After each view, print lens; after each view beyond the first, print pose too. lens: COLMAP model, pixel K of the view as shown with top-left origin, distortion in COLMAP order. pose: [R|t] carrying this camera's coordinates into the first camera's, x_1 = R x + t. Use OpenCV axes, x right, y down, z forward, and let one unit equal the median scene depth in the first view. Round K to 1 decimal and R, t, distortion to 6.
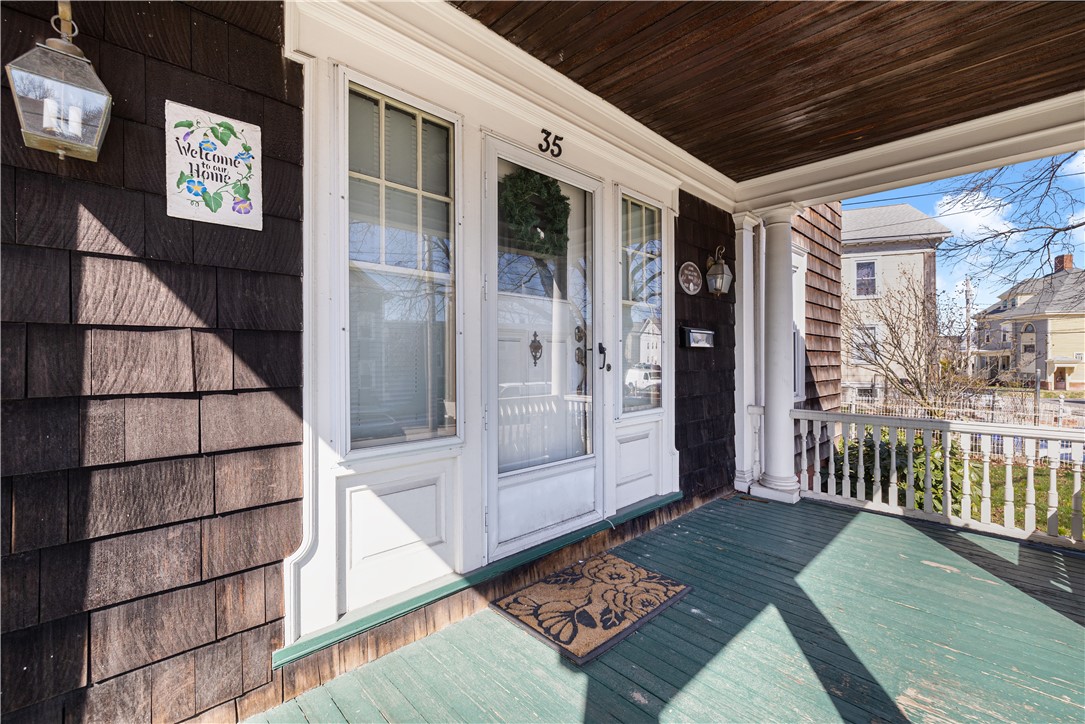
lens RADIAL K [[462.7, 0, 536.8], [0, 462.7, 350.1], [0, 0, 1]] dist [0.000753, 0.002579]
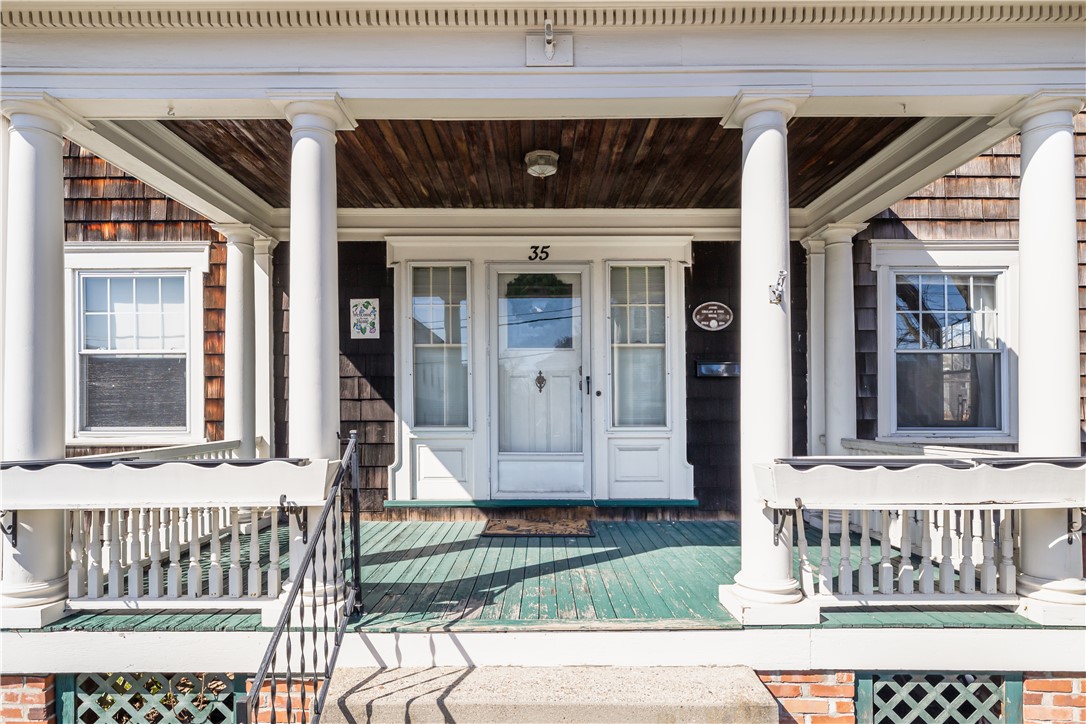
lens RADIAL K [[570.4, 0, 535.3], [0, 570.4, 400.3], [0, 0, 1]] dist [0.006415, -0.001569]
pose [[0.720307, -0.013366, -0.693526, 1.791756], [0.014013, 0.999891, -0.004716, 0.093780], [0.693513, -0.006321, 0.720416, -0.561187]]
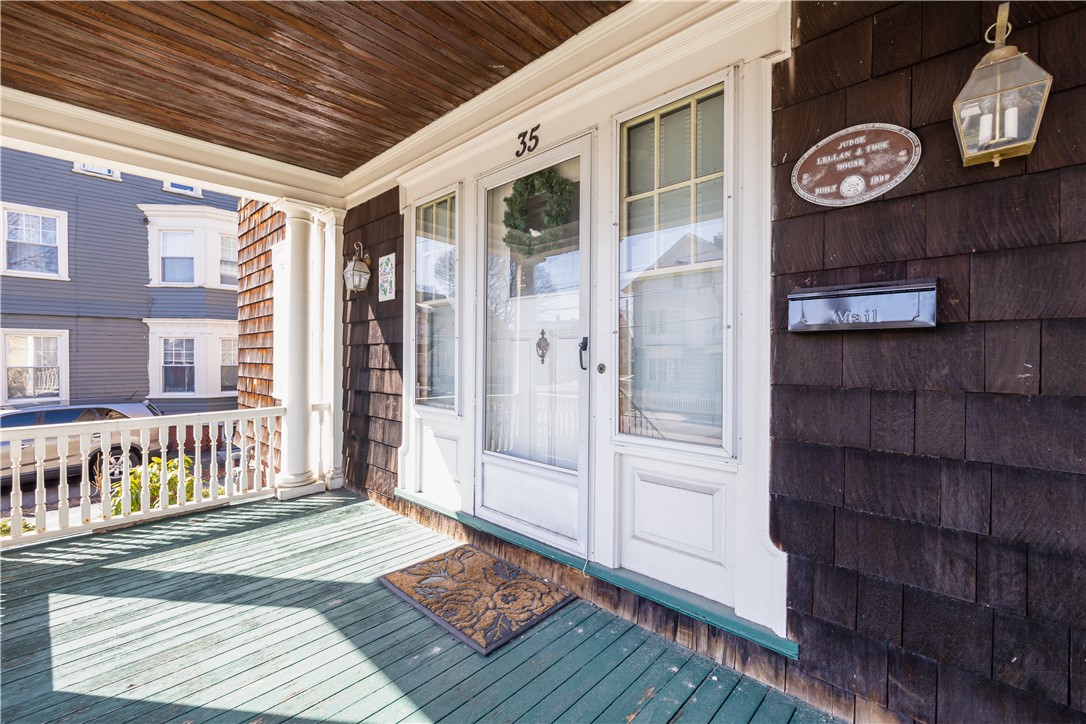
lens RADIAL K [[463.2, 0, 543.6], [0, 463.2, 353.2], [0, 0, 1]] dist [0.000753, 0.002579]
pose [[0.049830, -0.007460, -0.998730, 1.335508], [0.011761, 0.999907, -0.006882, 0.024397], [0.998688, -0.011403, 0.049913, 1.271362]]
